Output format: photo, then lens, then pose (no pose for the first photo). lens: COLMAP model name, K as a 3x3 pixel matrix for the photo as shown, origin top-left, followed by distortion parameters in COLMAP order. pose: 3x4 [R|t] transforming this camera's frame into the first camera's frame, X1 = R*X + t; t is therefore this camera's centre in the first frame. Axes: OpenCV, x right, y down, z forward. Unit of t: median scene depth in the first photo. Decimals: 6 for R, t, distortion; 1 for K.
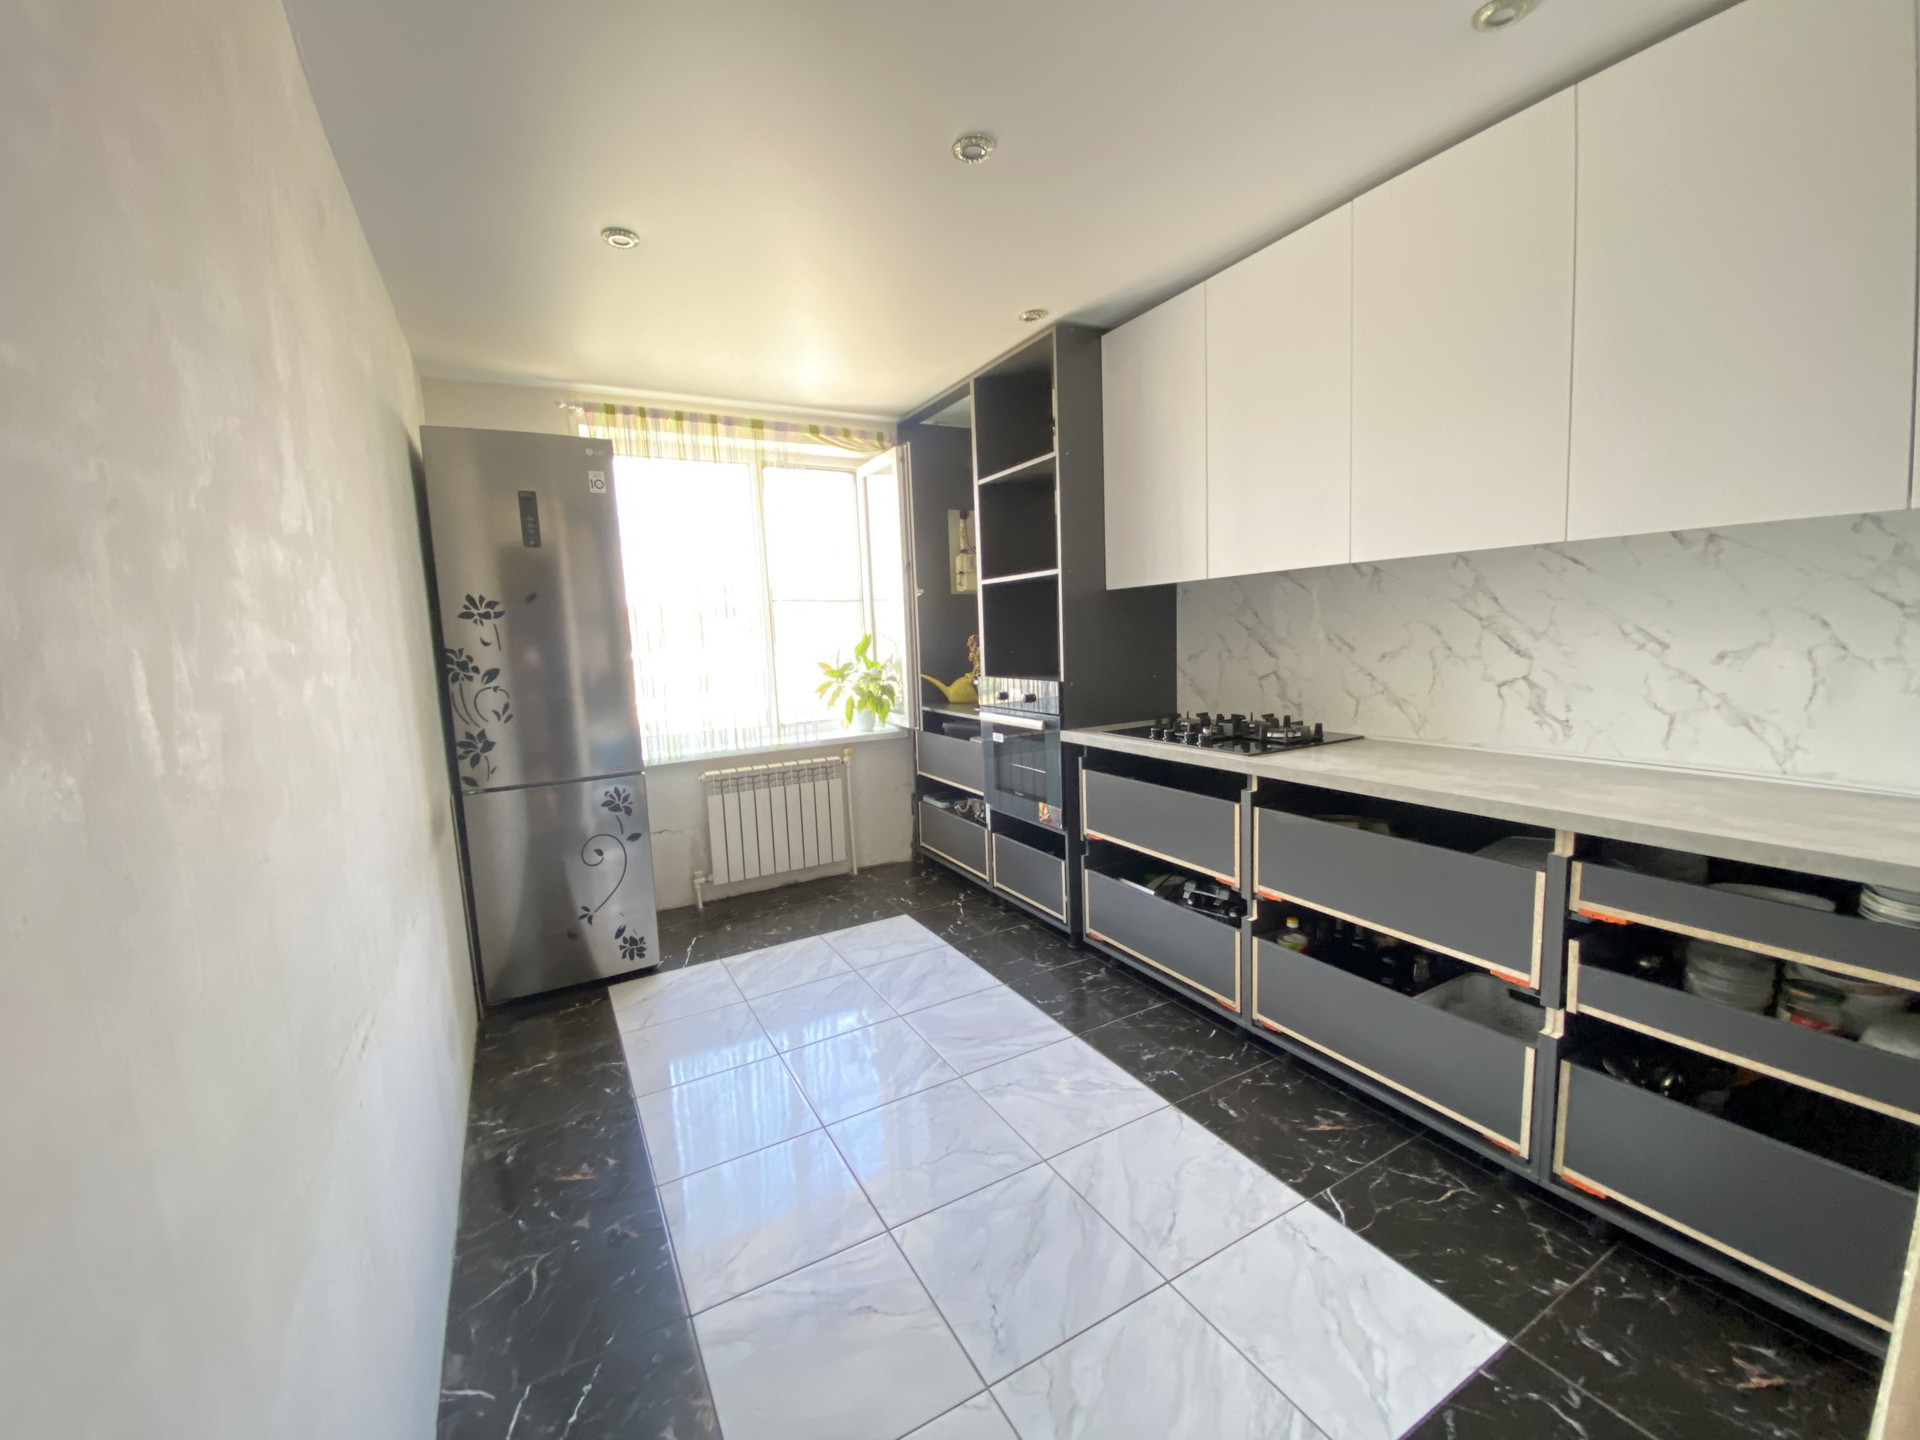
lens RADIAL K [[778.8, 0, 960.0], [0, 778.8, 720.0], [0, 0, 1]] dist [0.045186, -0.031321]
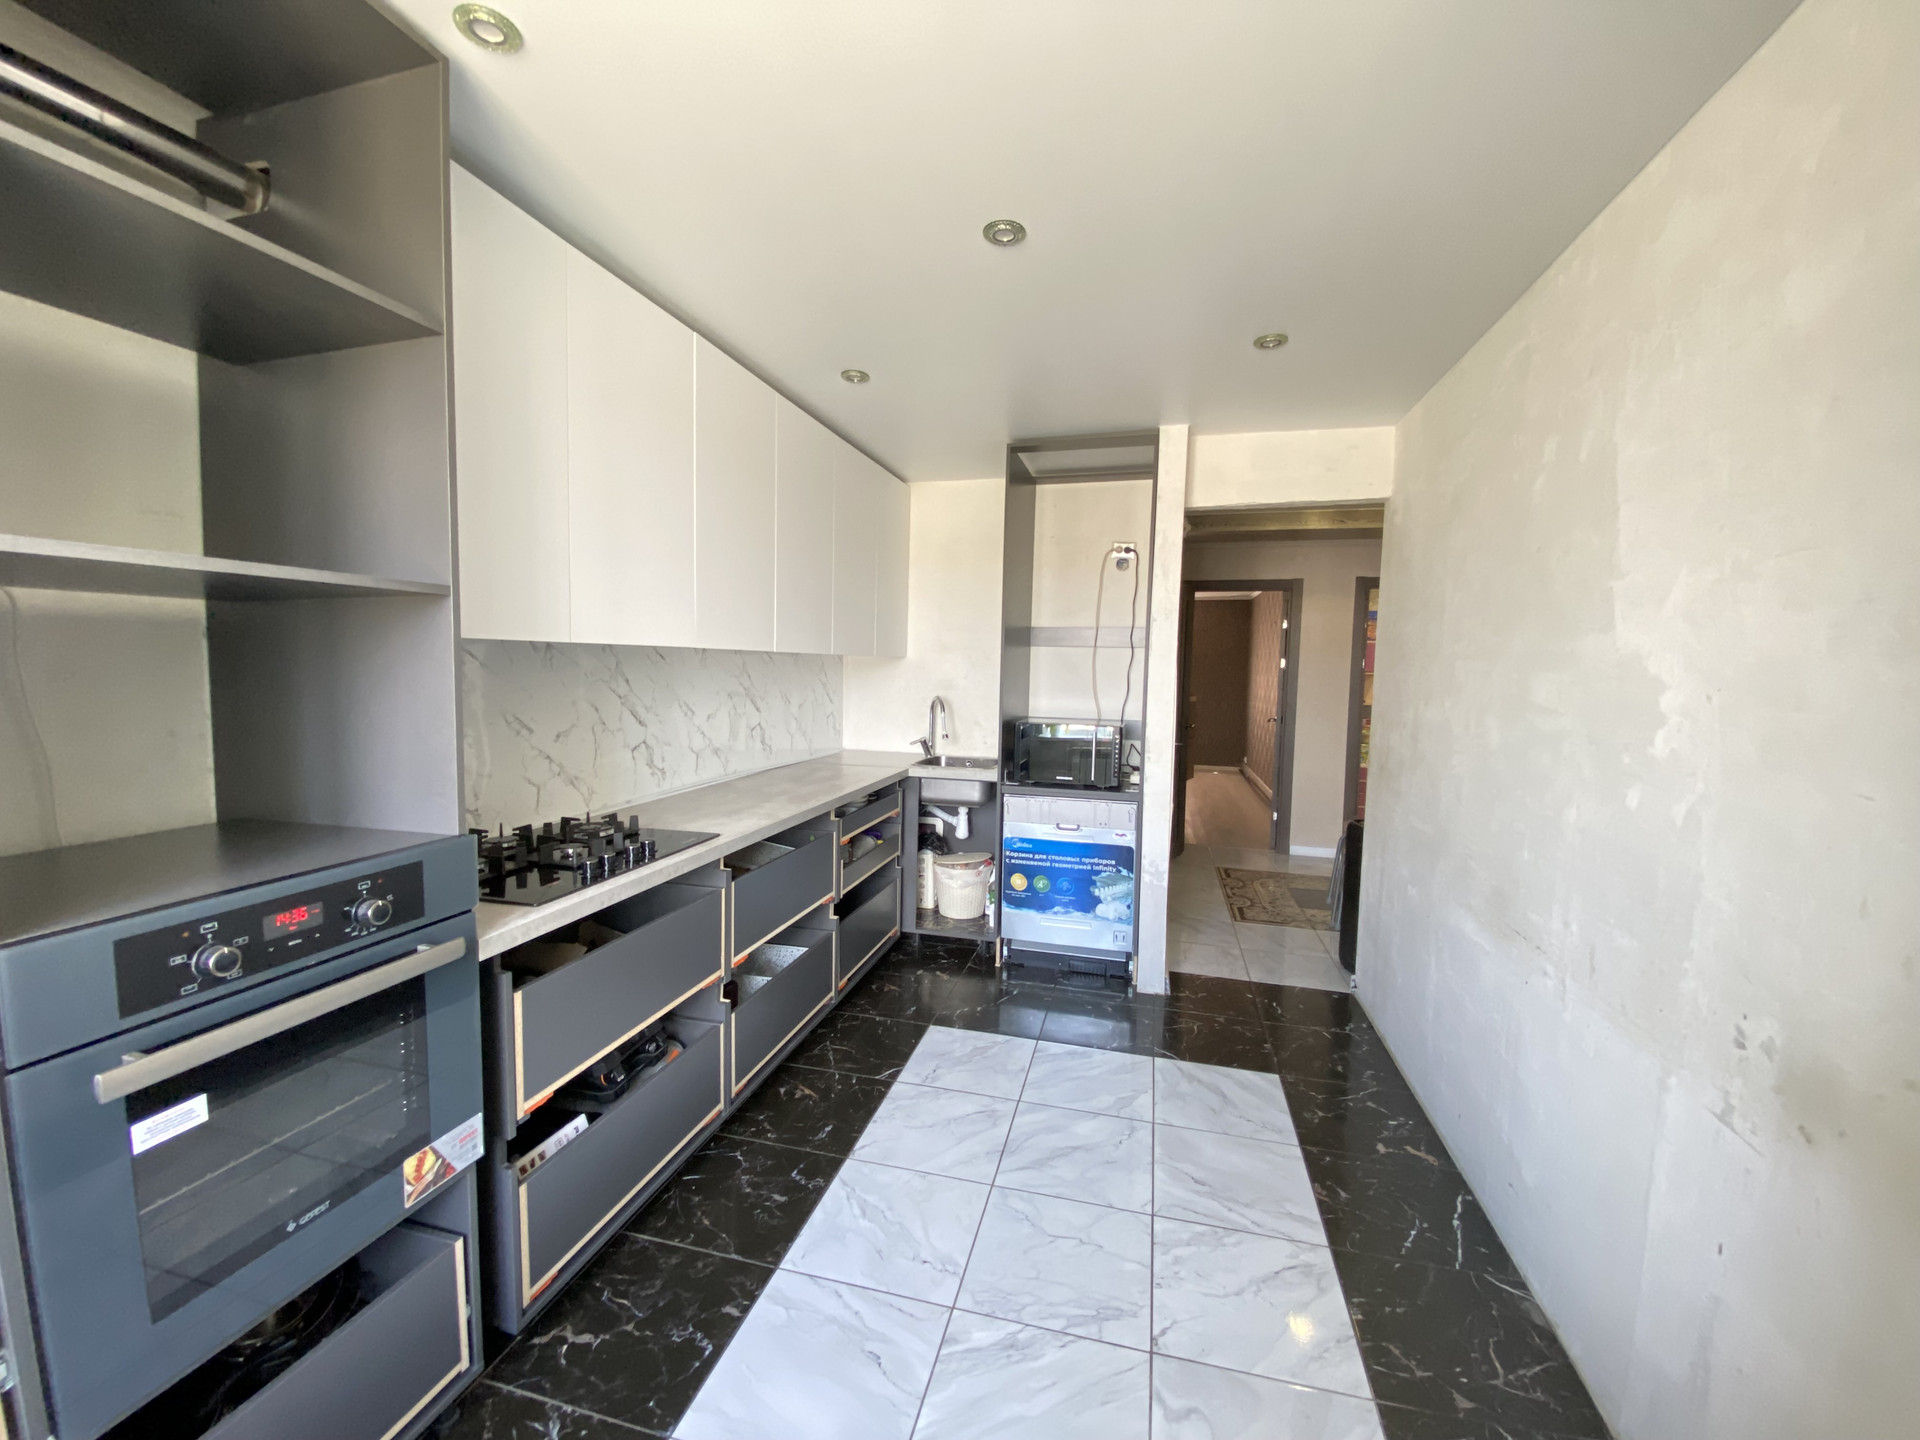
lens RADIAL K [[778.8, 0, 960.0], [0, 778.8, 720.0], [0, 0, 1]] dist [0.045186, -0.031321]
pose [[-0.725491, -0.023025, 0.687846, -0.523614], [0.090736, 0.987516, 0.128759, -0.198416], [-0.682224, 0.155826, -0.714345, 1.491567]]
